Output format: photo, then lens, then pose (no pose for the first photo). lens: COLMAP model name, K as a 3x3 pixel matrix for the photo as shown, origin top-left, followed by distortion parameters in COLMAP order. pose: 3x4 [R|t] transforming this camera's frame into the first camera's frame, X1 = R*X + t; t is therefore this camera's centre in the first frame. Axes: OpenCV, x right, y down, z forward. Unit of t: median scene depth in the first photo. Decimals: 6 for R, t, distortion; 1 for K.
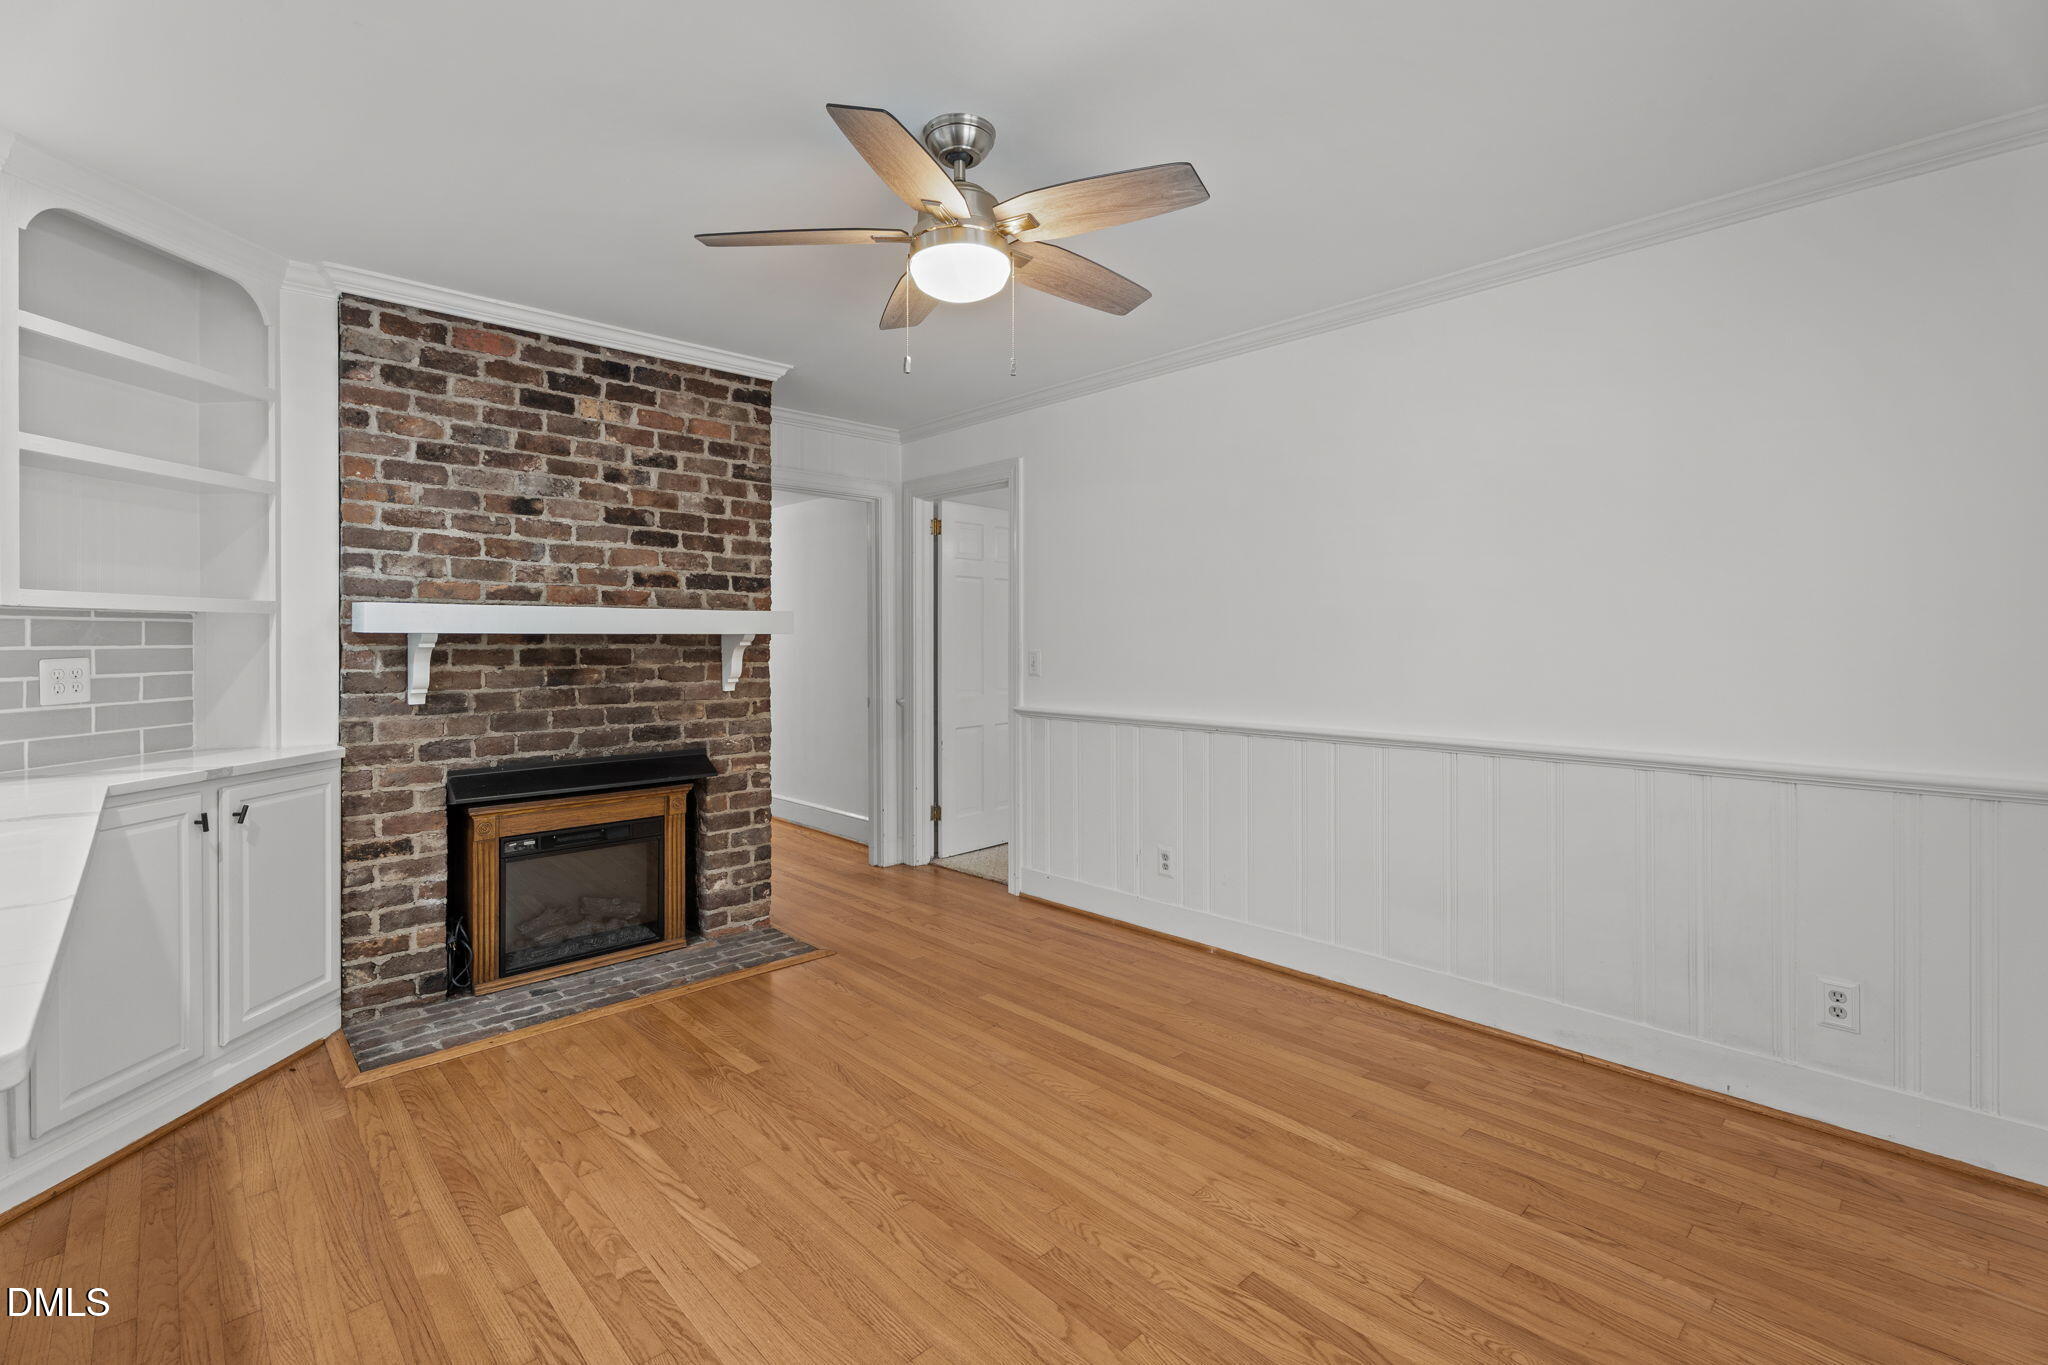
lens RADIAL K [[921.2, 0, 1024.5], [0, 921.2, 640.9], [0, 0, 1]] dist [0.000161, 0.000497]
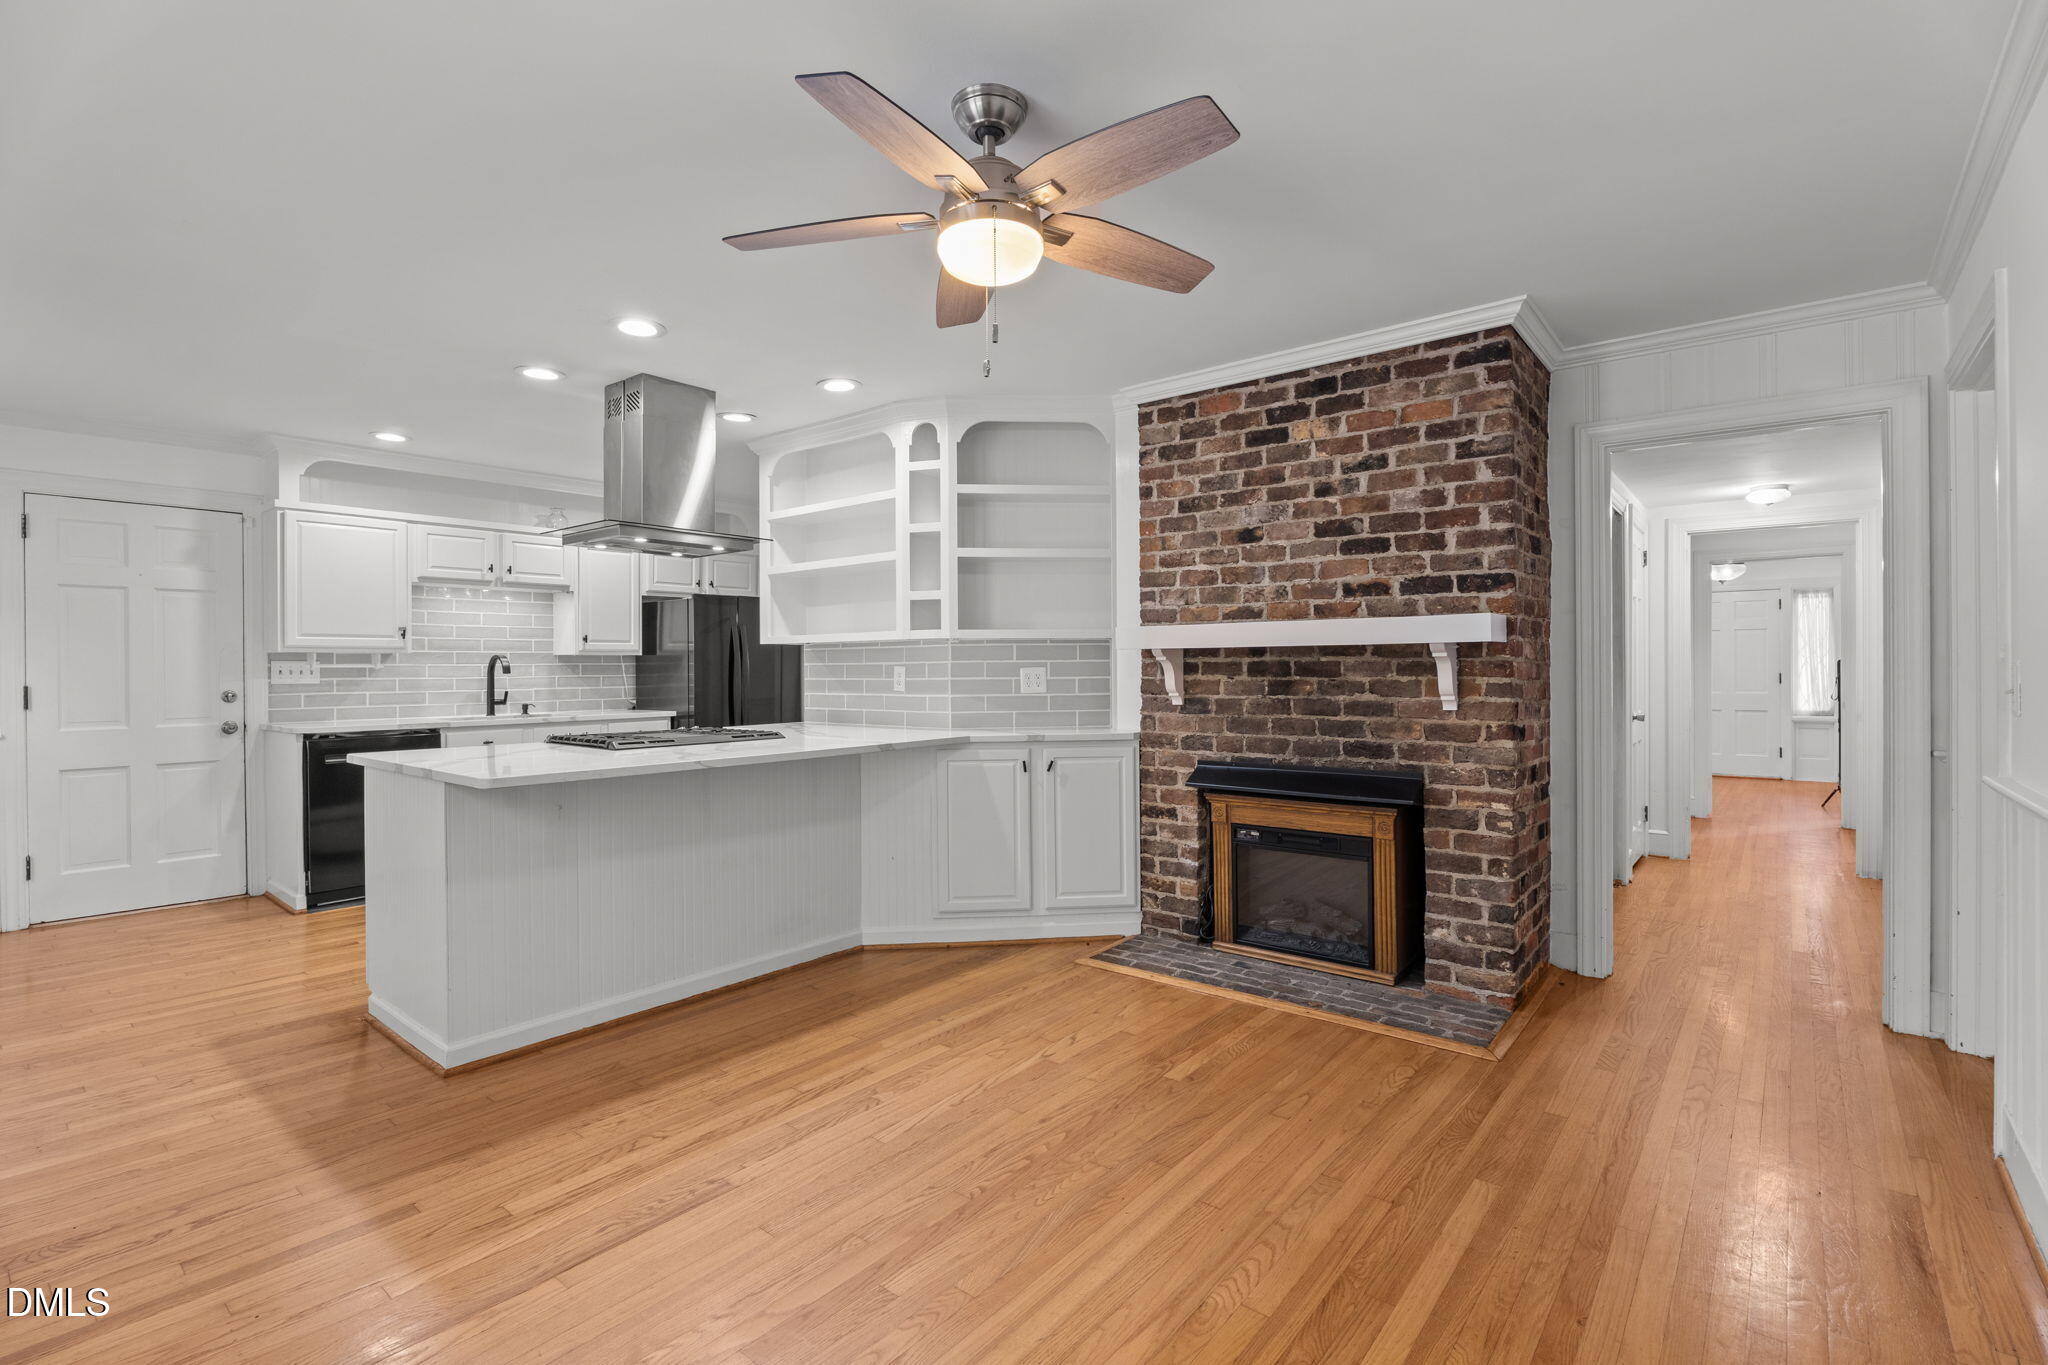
lens RADIAL K [[936.5, 0, 1031.3], [0, 936.5, 667.9], [0, 0, 1]] dist [-0.016728, 0.000138]
pose [[0.130940, -0.000160, -0.991390, 0.562478], [0.004176, 0.999991, 0.000391, 0.015028], [0.991382, -0.004191, 0.130939, 0.581321]]
